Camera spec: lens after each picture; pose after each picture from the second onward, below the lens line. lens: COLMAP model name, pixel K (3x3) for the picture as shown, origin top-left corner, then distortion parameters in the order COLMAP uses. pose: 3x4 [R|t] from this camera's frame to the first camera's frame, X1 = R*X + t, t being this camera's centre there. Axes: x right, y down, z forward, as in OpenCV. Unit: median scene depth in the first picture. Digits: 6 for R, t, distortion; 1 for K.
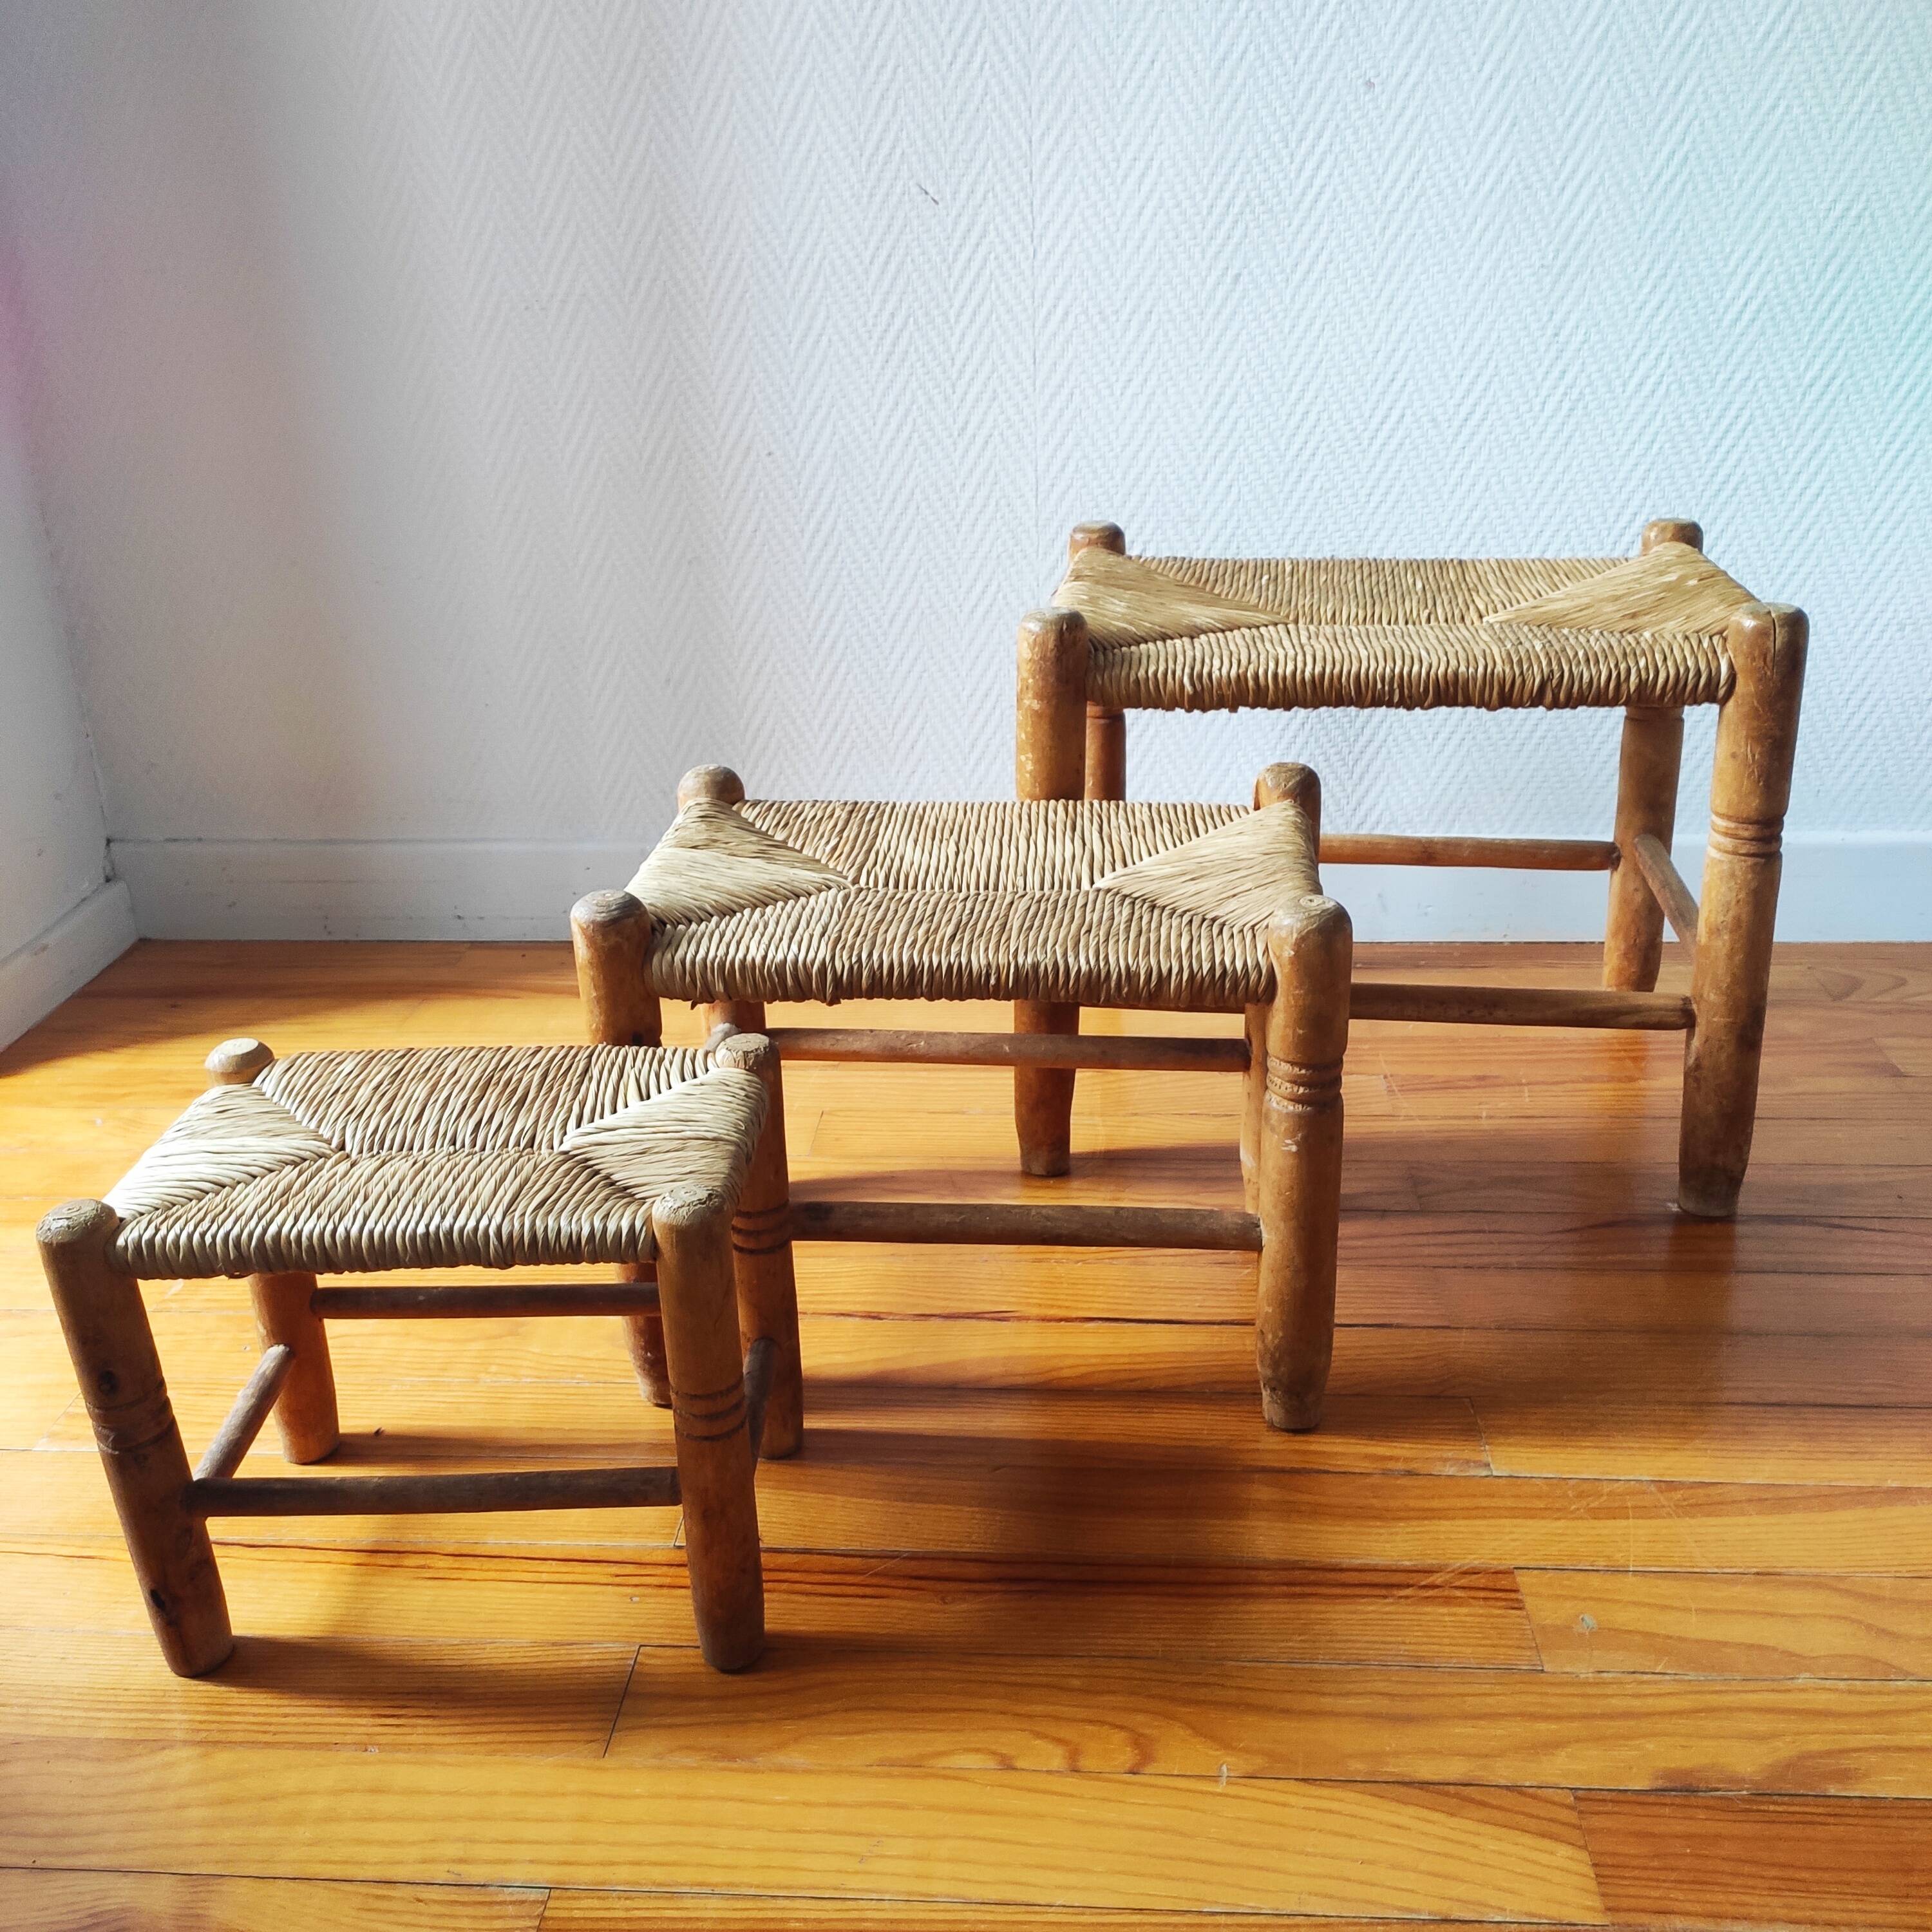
lens RADIAL K [[1916.6, 0, 975.8], [0, 1916.6, 960.3], [0, 0, 1]] dist [0.047730, 0.000000]
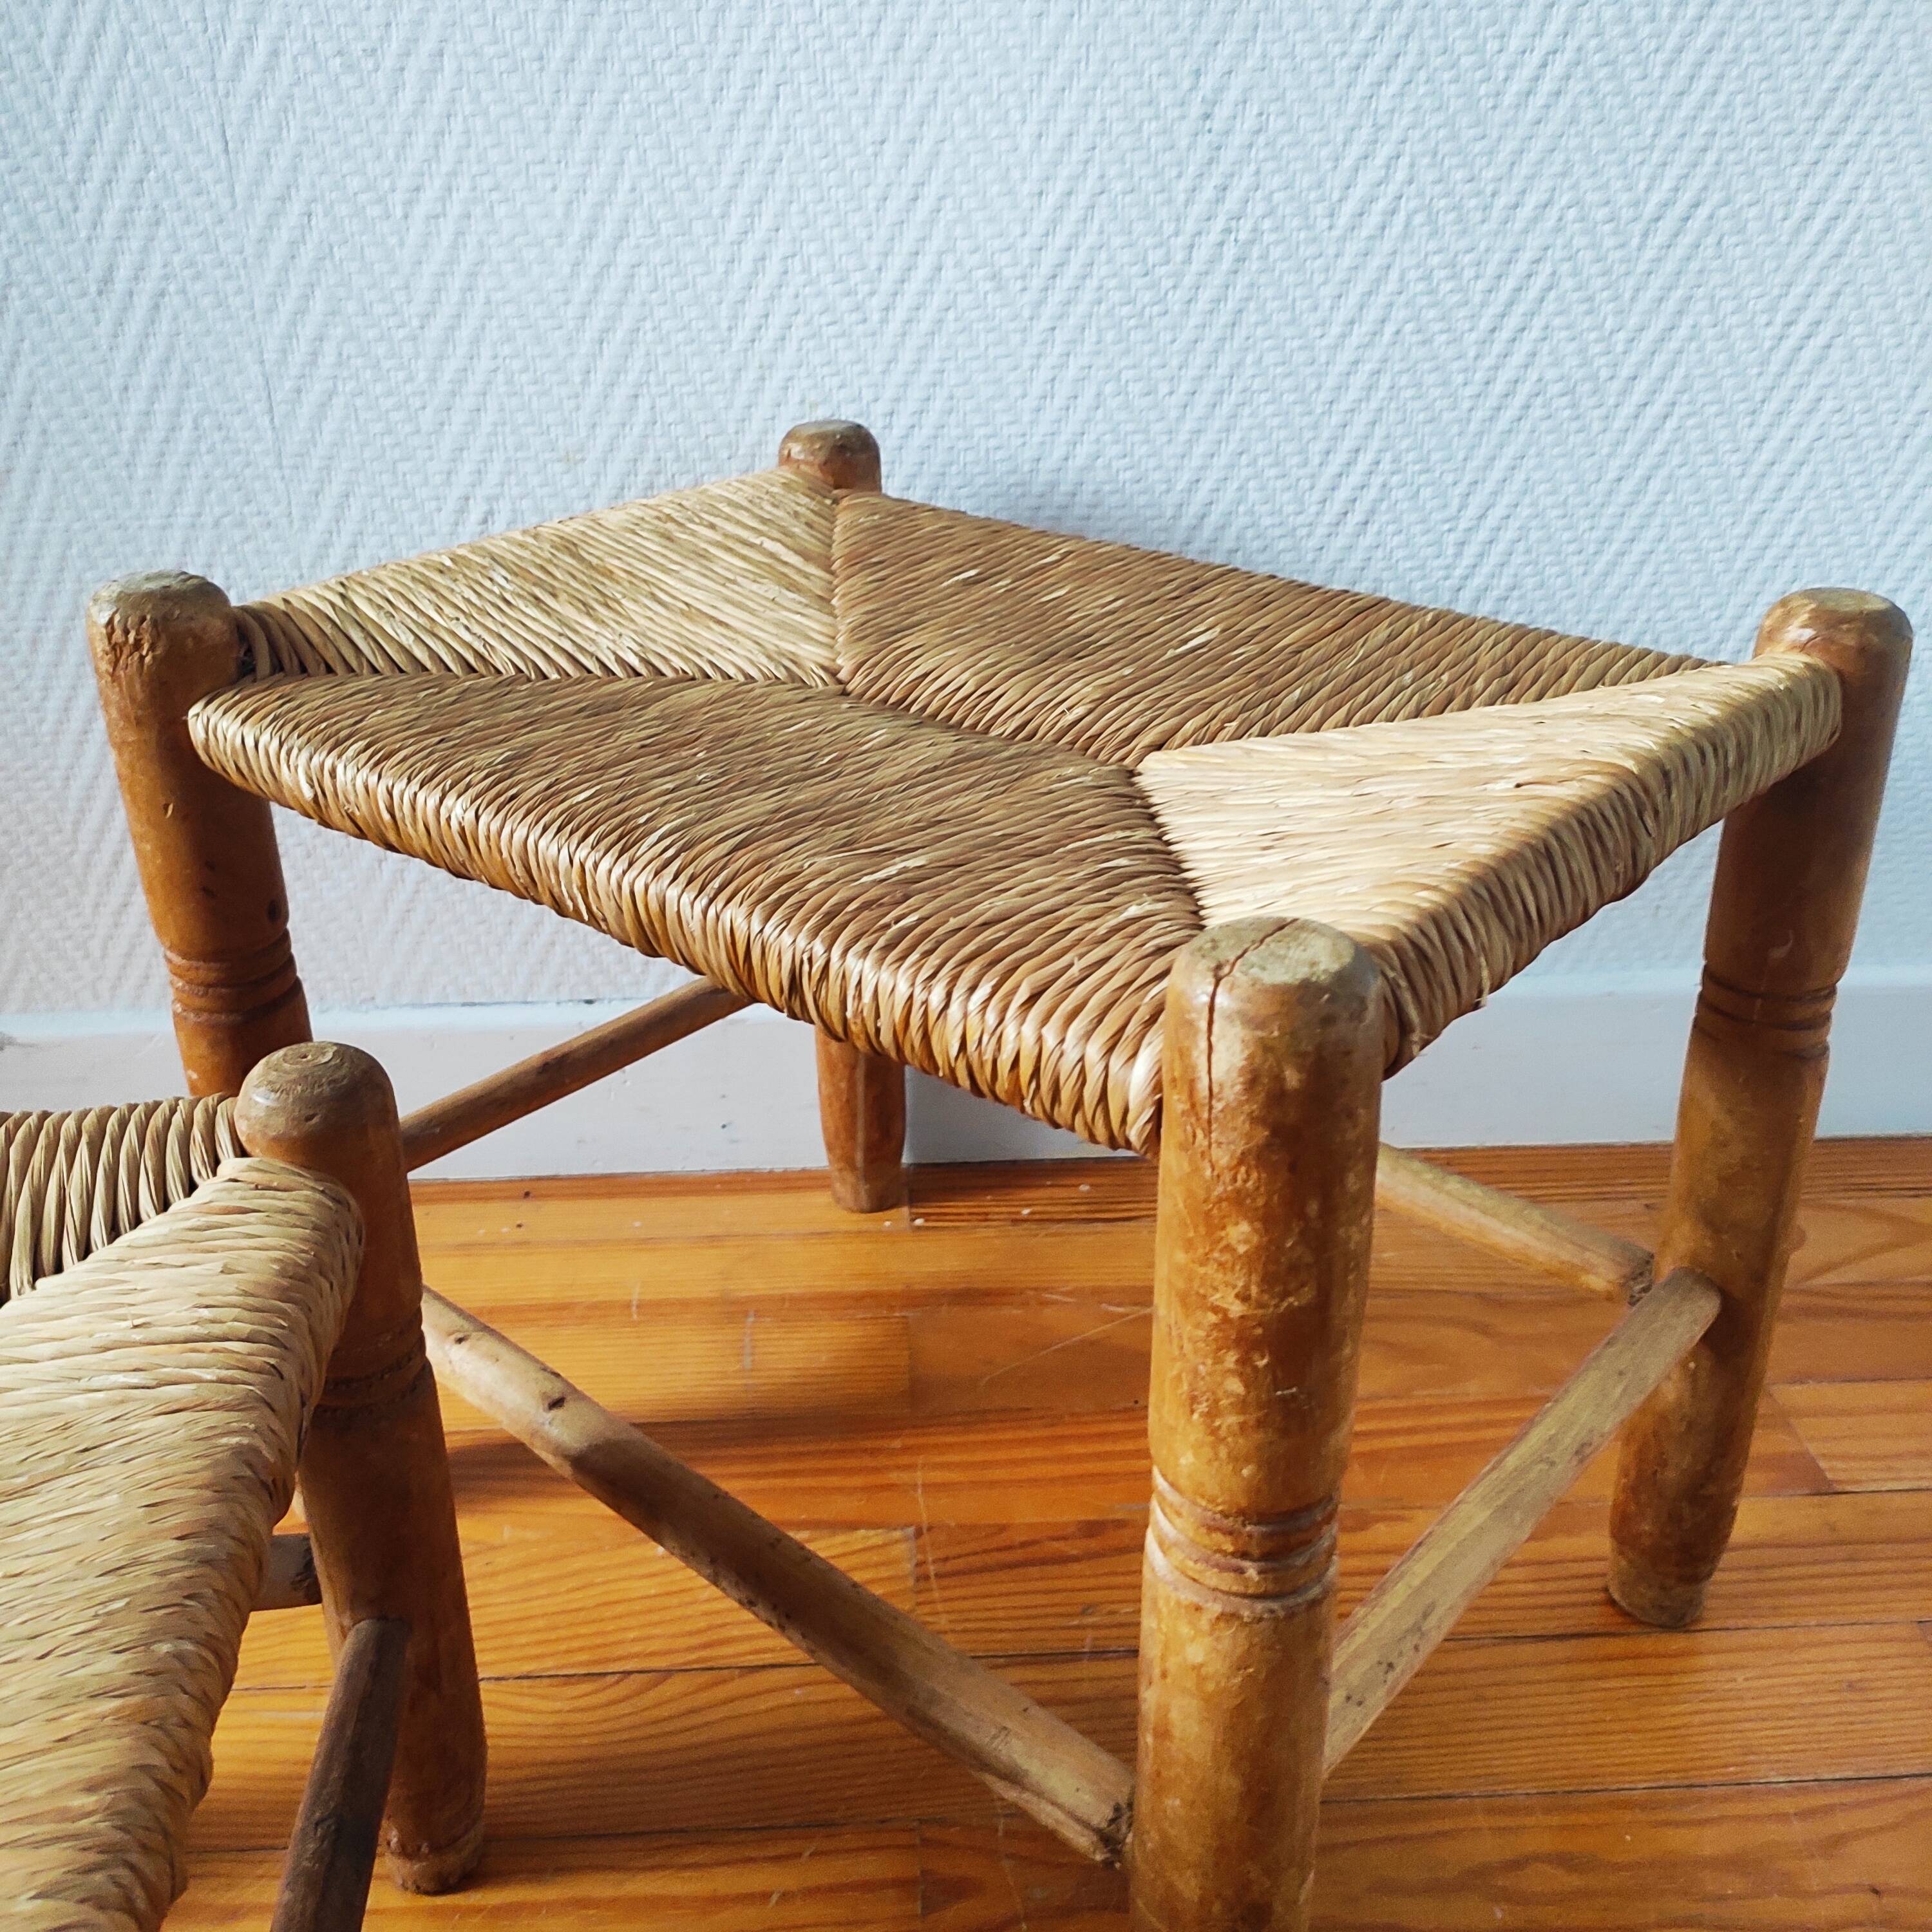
lens RADIAL K [[1916.6, 0, 981.2], [0, 1916.6, 957.1], [0, 0, 1]] dist [0.047730, 0.000000]
pose [[0.992911, -0.035196, 0.113531, 0.214495], [0.027096, 0.997028, 0.072115, -0.166862], [-0.115732, -0.068528, 0.990914, 0.584487]]
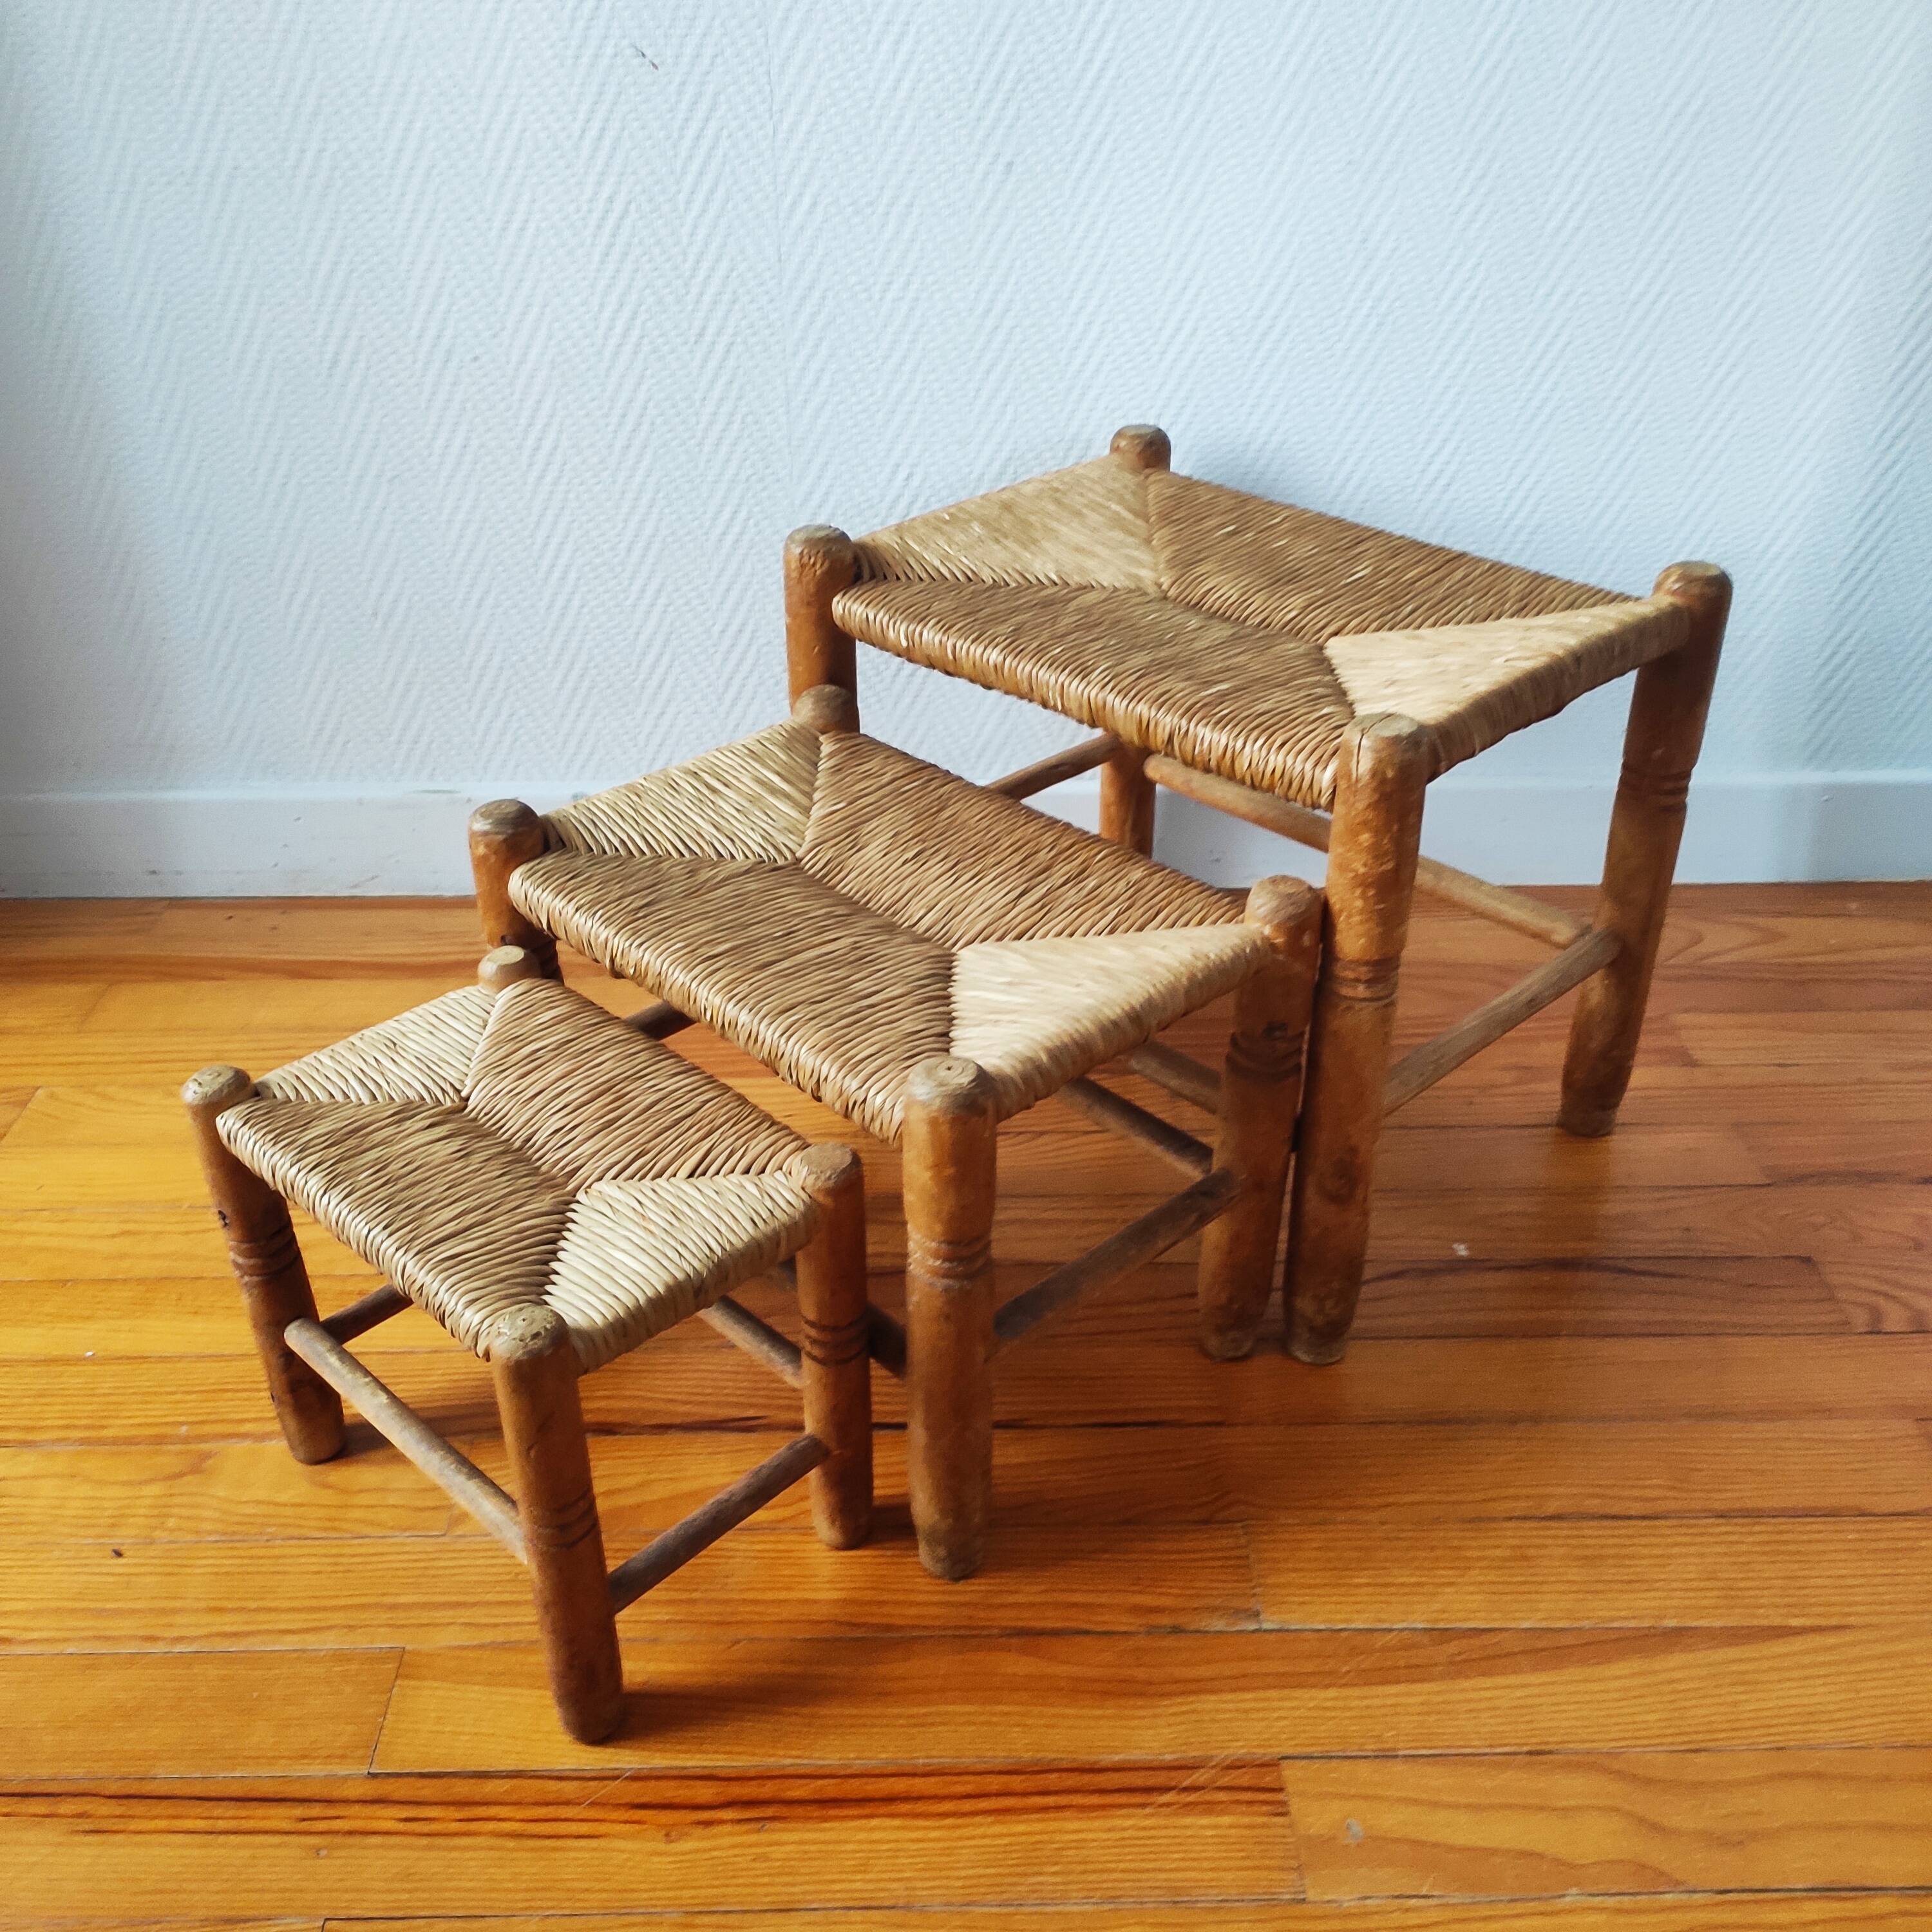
lens RADIAL K [[1916.6, 0, 975.4], [0, 1916.6, 962.4], [0, 0, 1]] dist [0.047730, 0.000000]
pose [[0.995801, -0.023625, 0.088442, 0.044580], [0.009912, 0.988270, 0.152392, -0.168635], [-0.091005, -0.150876, 0.984355, 0.114296]]
